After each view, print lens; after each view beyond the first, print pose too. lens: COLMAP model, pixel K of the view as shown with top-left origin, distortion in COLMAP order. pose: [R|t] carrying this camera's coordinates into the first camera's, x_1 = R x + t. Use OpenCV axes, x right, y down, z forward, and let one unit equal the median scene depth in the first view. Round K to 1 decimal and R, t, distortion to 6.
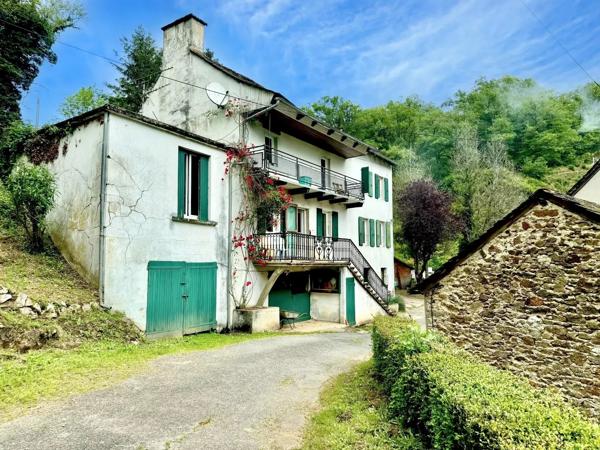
lens RADIAL K [[428.5, 0, 300.0], [0, 428.5, 225.0], [0, 0, 1]] dist [0.031827, -0.001615]
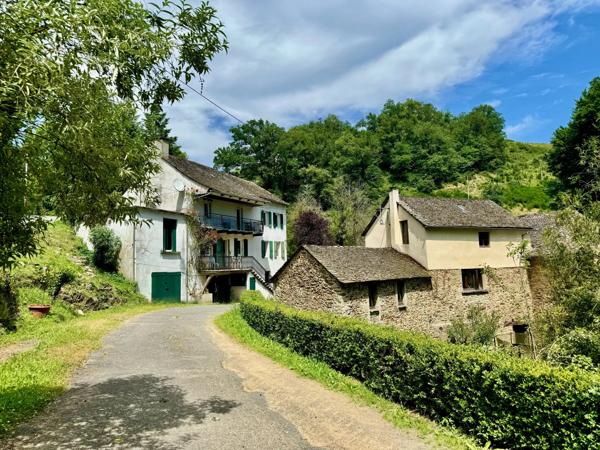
lens RADIAL K [[443.7, 0, 300.0], [0, 443.7, 225.0], [0, 0, 1]] dist [0.073002, -0.001043]
pose [[0.989206, -0.017312, 0.145506, 0.058425], [0.018279, 0.999819, -0.005308, -0.110932], [-0.145387, 0.007910, 0.989343, -1.136810]]
